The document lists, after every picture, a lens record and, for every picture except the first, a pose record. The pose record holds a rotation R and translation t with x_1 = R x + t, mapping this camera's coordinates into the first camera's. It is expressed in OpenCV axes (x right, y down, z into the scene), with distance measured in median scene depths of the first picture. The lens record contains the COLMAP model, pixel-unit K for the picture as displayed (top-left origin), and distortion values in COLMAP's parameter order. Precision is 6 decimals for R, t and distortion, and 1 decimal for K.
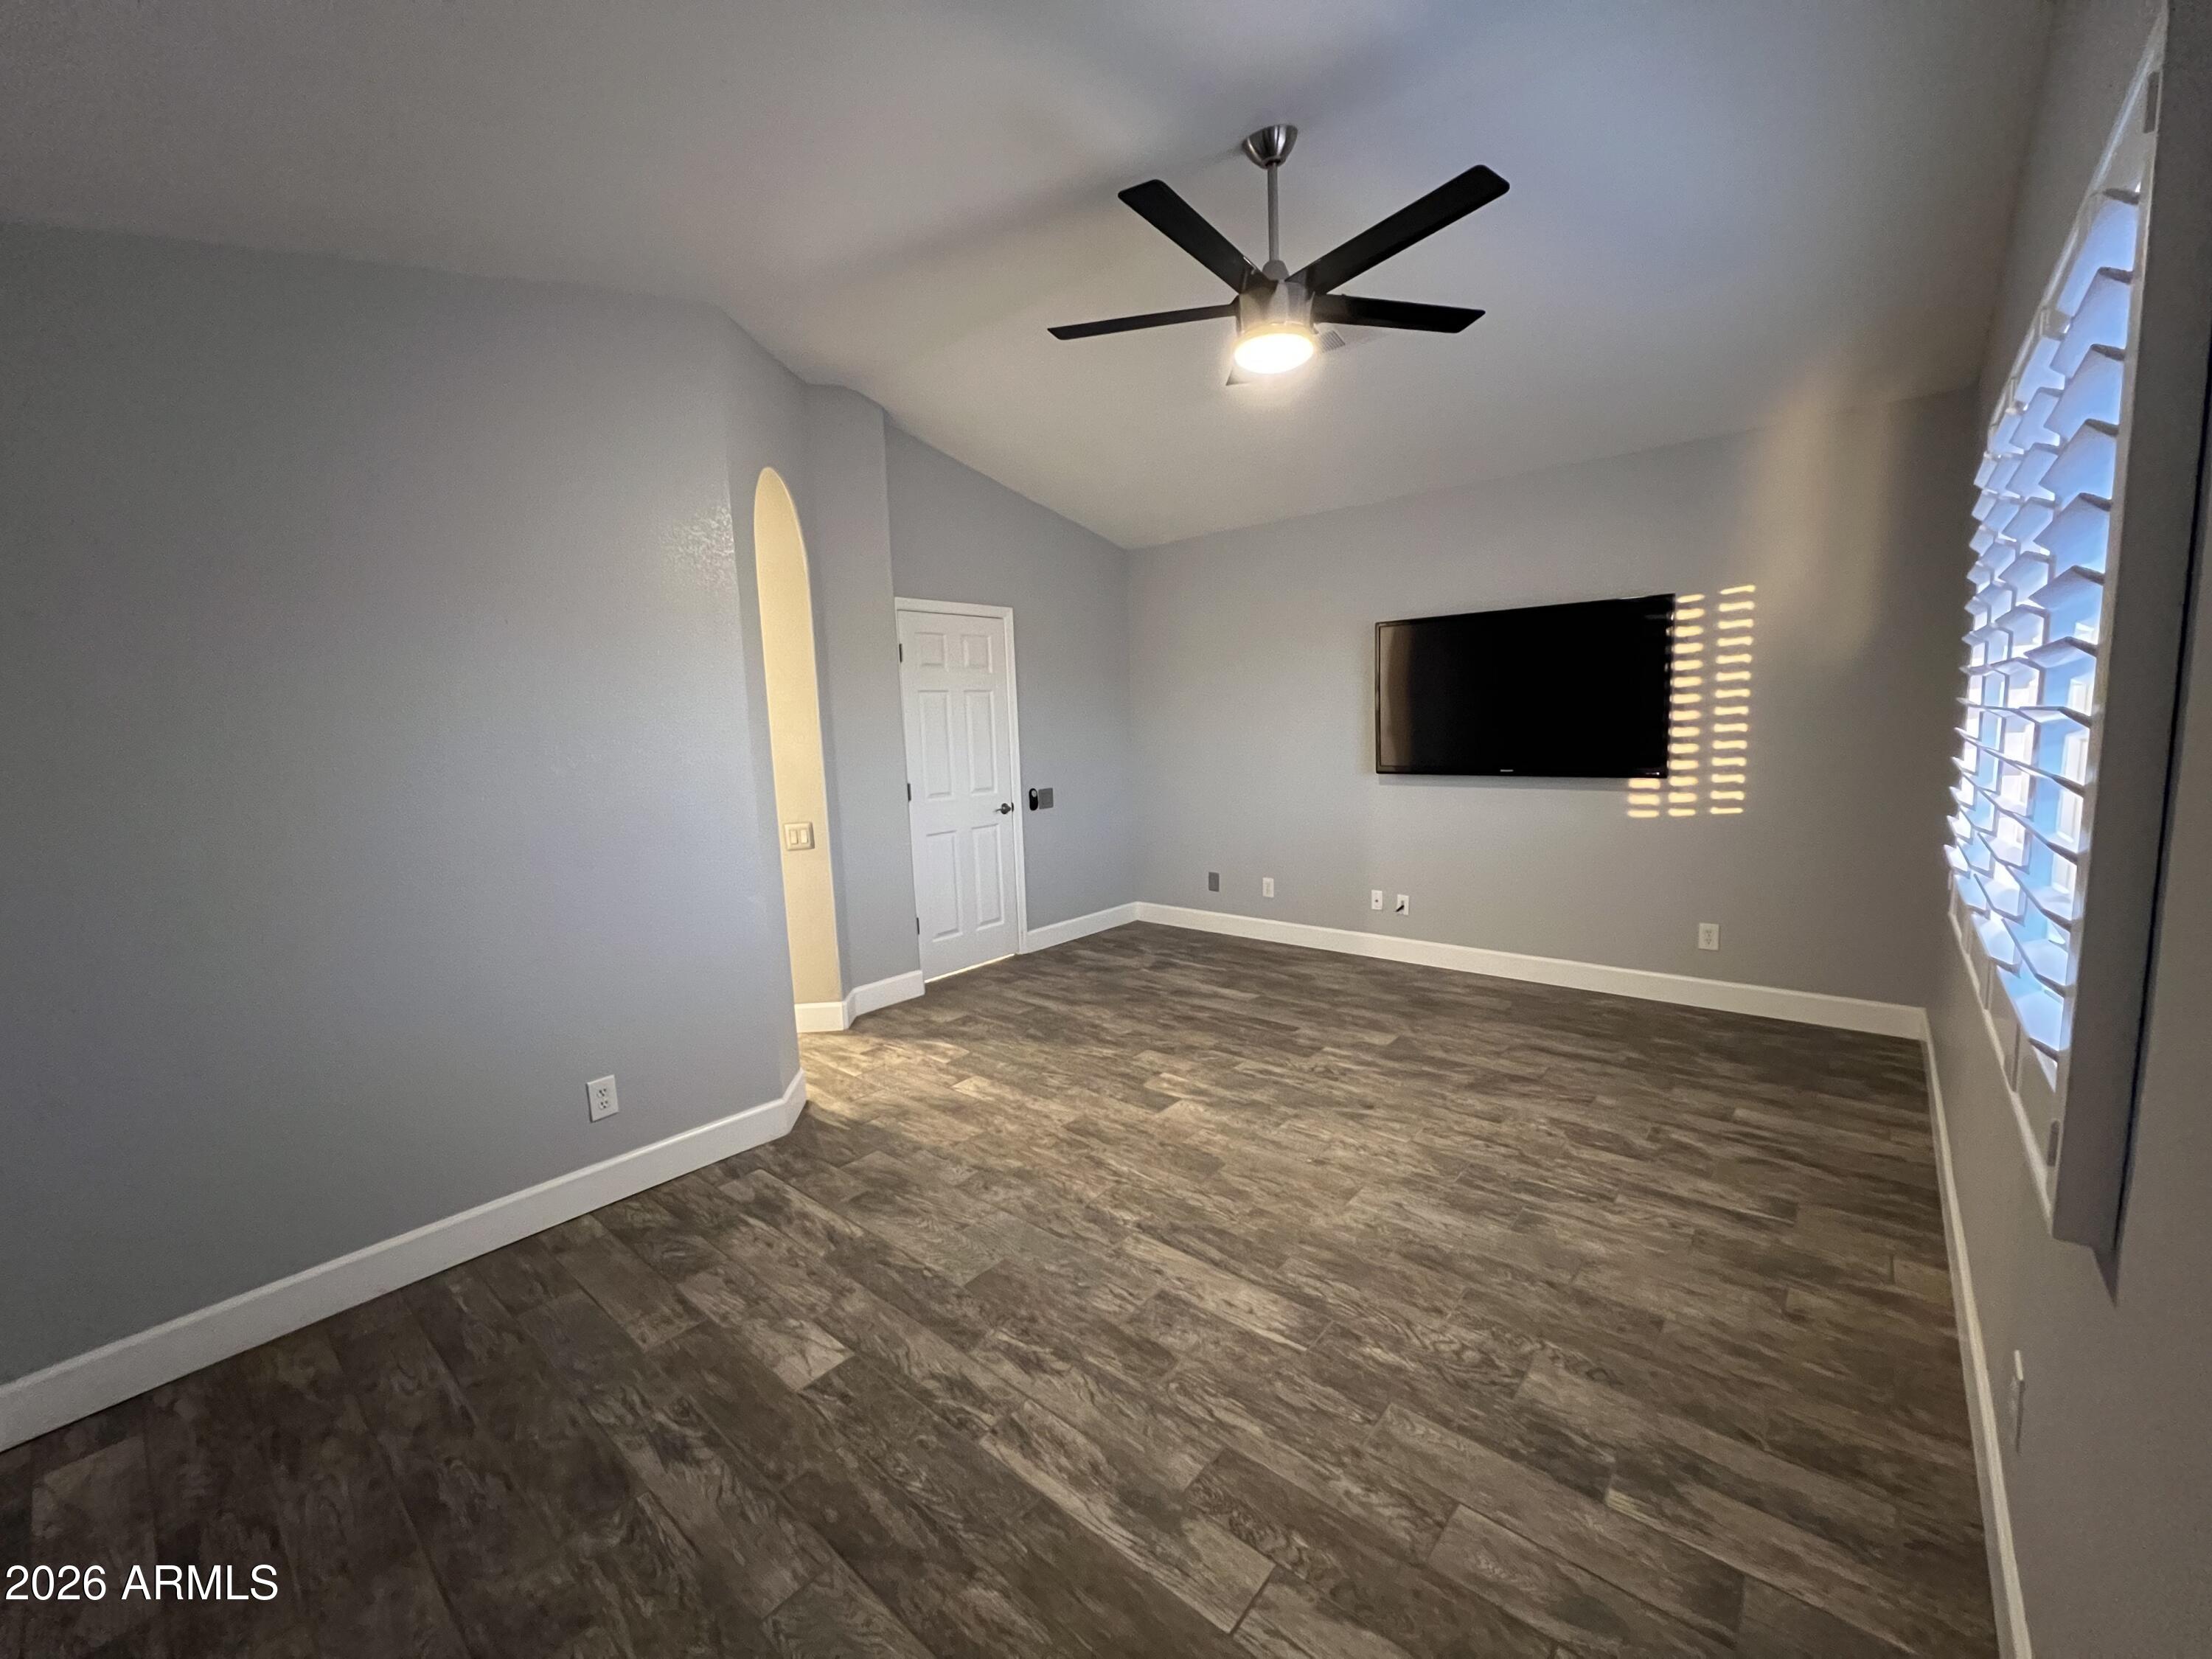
lens RADIAL K [[891.4, 0, 1106.0], [0, 891.4, 829.5], [0, 0, 1]] dist [-0.001450, -0.000254]
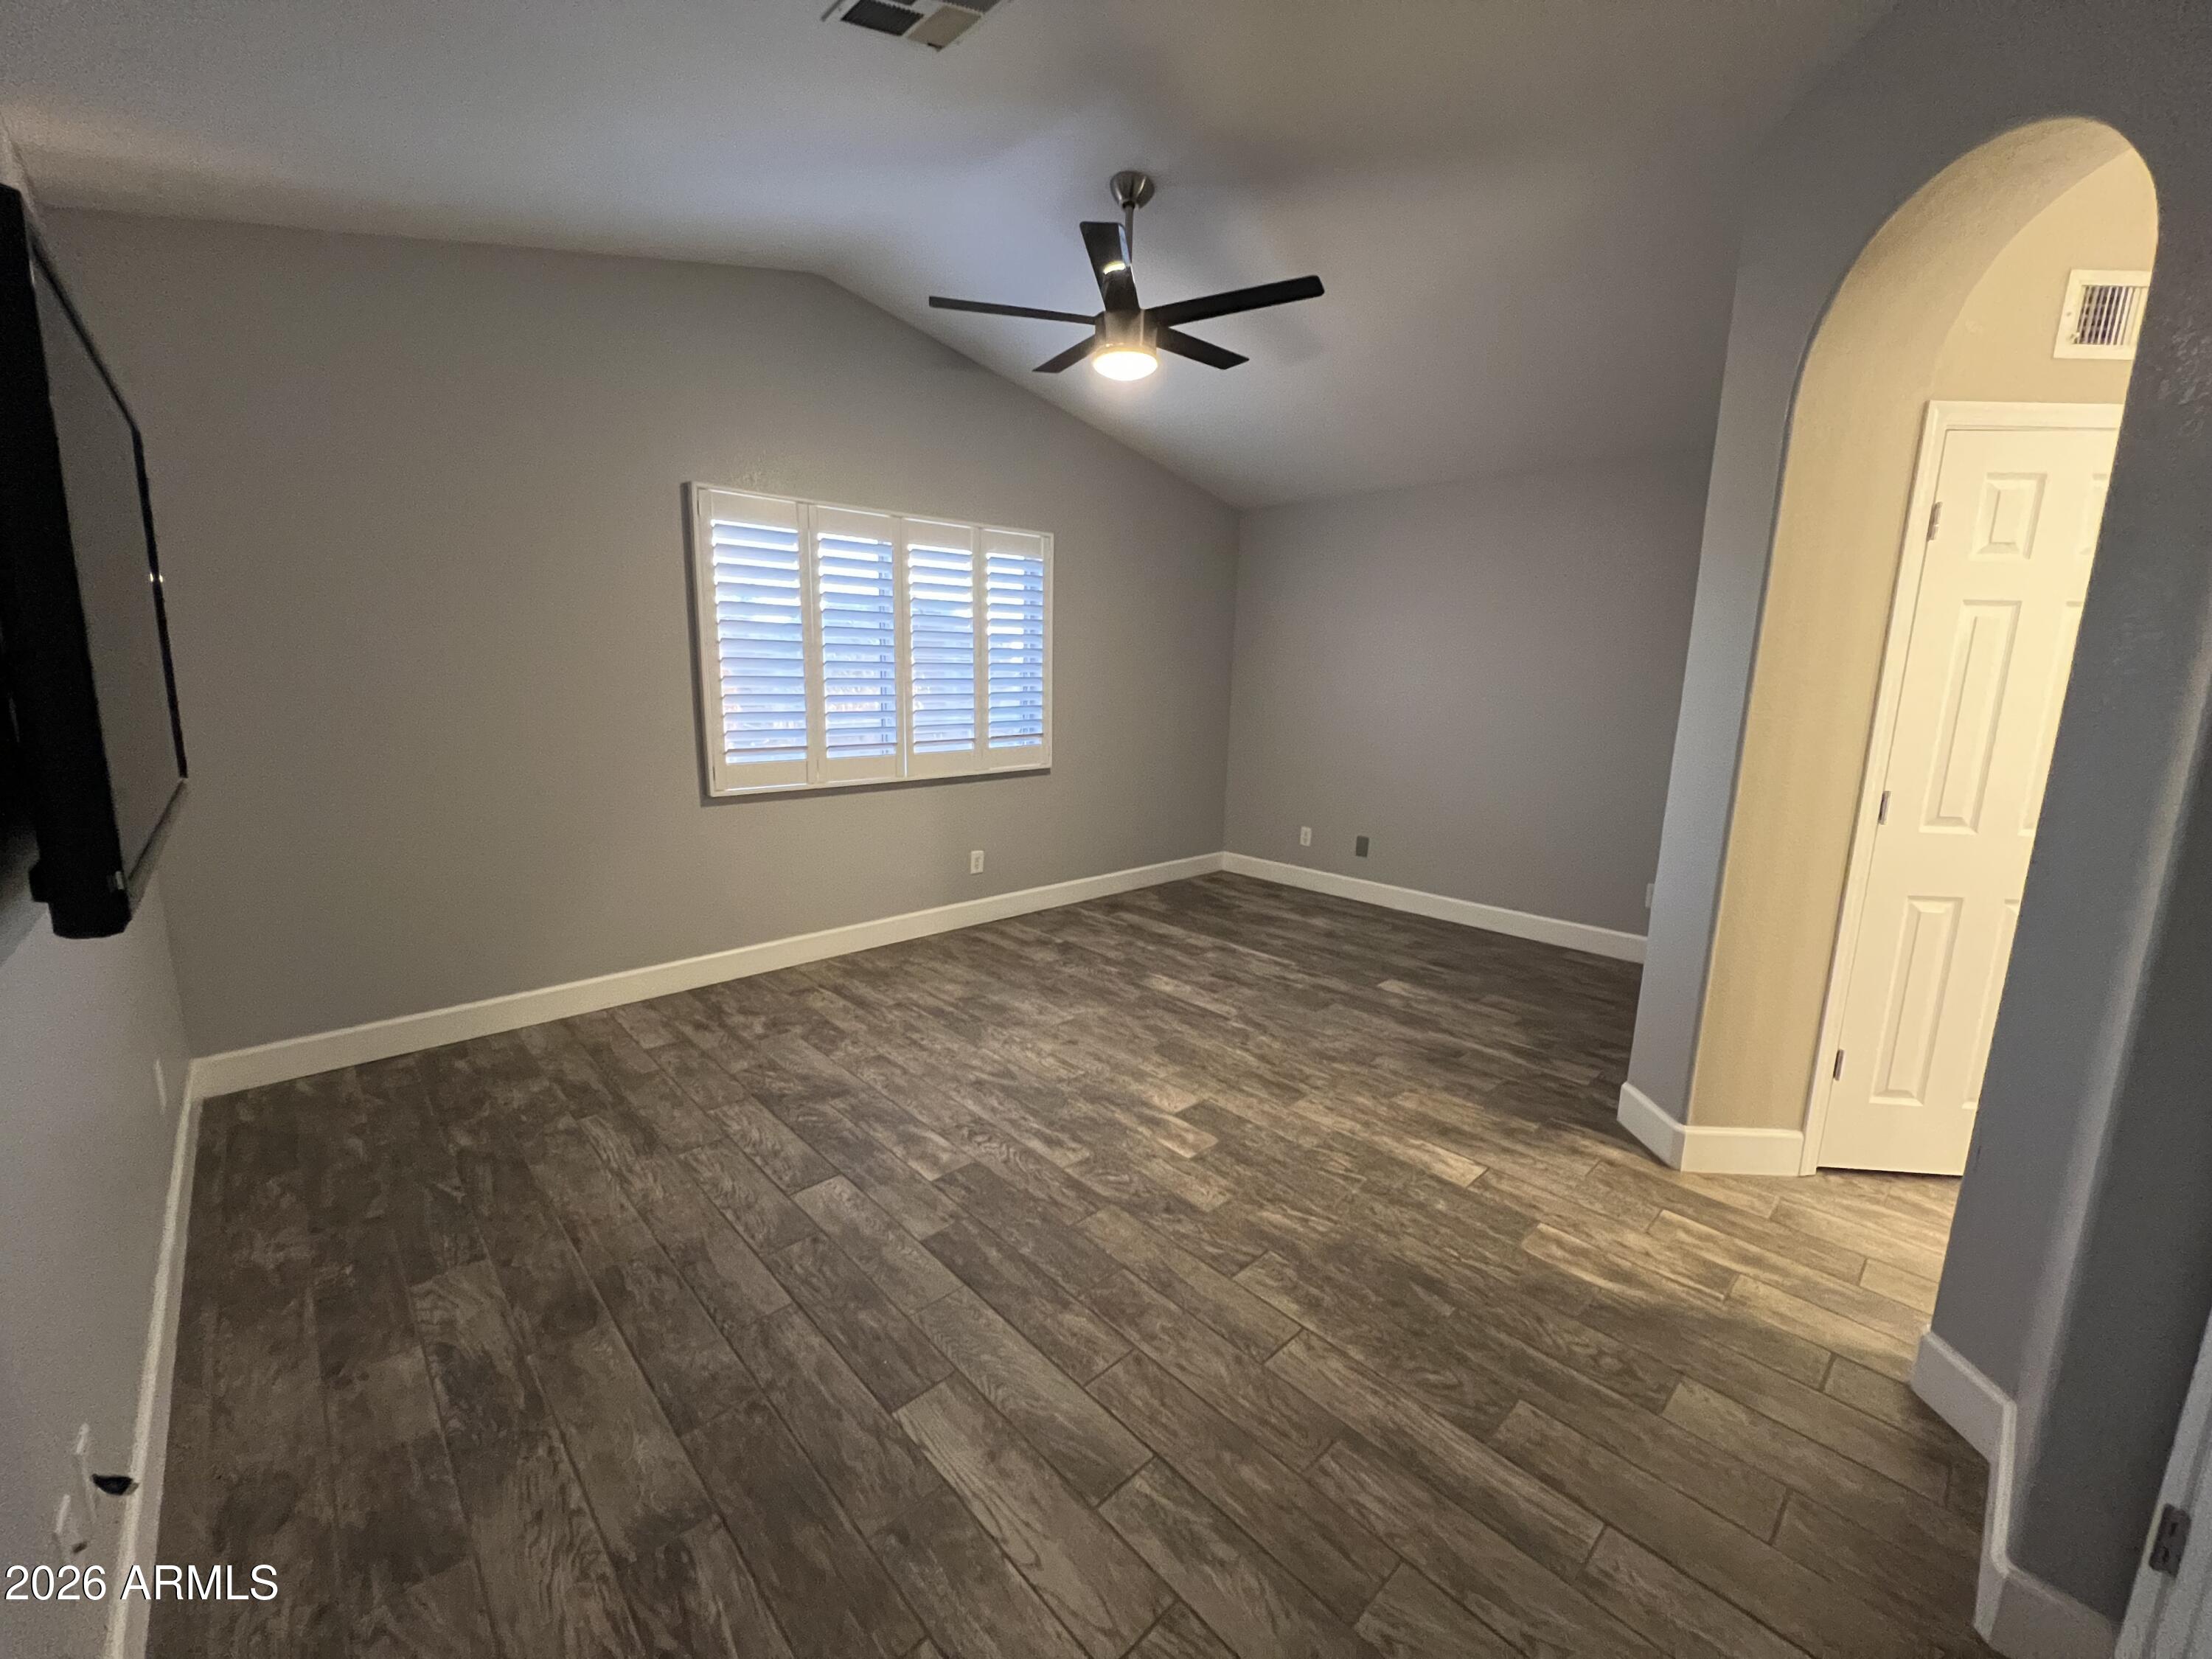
lens RADIAL K [[891.4, 0, 1106.0], [0, 891.4, 829.5], [0, 0, 1]] dist [-0.001450, -0.000254]
pose [[-0.994339, -0.003350, 0.106201, 0.062890], [0.028962, 0.953111, 0.301232, -0.224029], [-0.102231, 0.302602, -0.947618, 1.811254]]
